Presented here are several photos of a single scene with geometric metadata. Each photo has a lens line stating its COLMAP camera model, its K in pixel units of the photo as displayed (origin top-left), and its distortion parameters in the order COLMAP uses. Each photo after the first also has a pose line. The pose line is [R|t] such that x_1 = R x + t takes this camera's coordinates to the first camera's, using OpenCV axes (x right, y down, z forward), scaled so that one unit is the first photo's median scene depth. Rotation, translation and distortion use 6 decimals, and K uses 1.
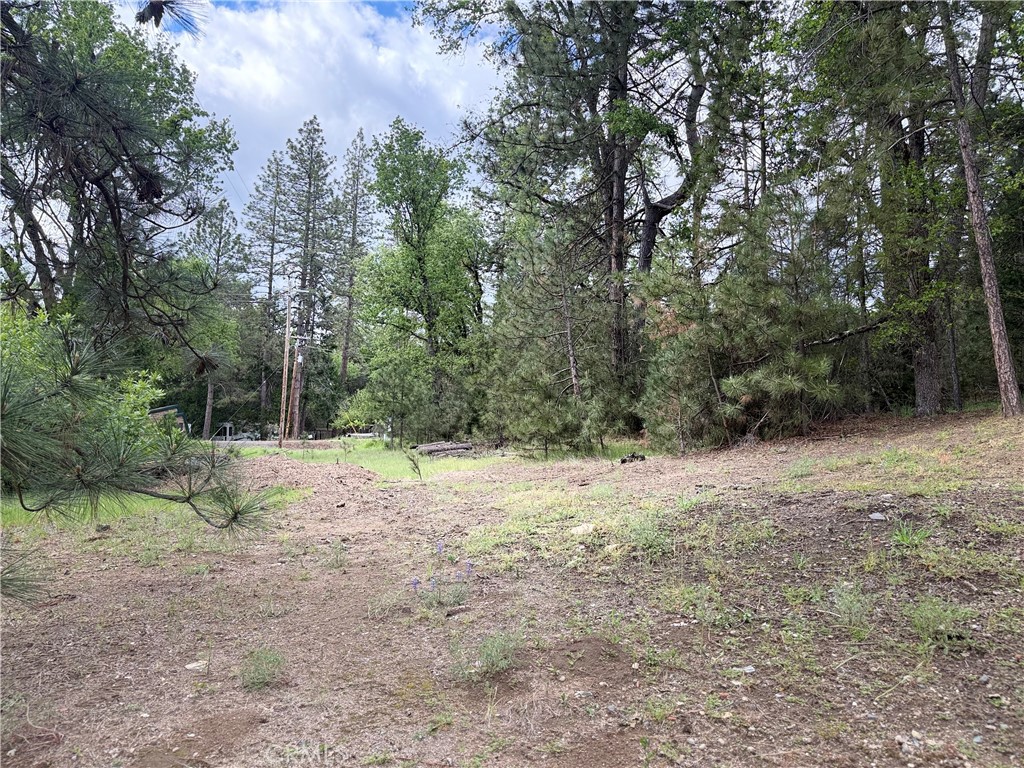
lens RADIAL K [[741.0, 0, 513.8], [0, 741.0, 383.6], [0, 0, 1]] dist [0.155112, -0.261070]
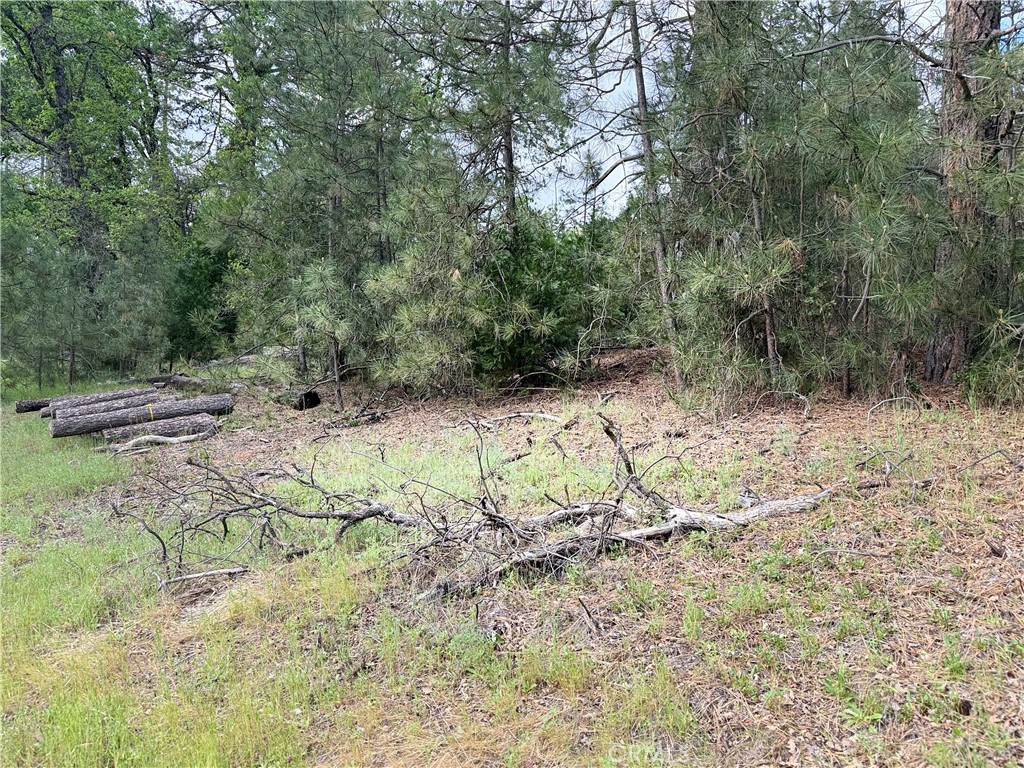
lens RADIAL K [[755.0, 0, 512.0], [0, 755.0, 384.0], [0, 0, 1]] dist [0.020407, -0.001392]
pose [[0.905899, -0.016182, 0.423185, -0.085557], [-0.031599, 0.993901, 0.105649, 0.034114], [-0.422314, -0.109079, 0.899863, 0.617361]]
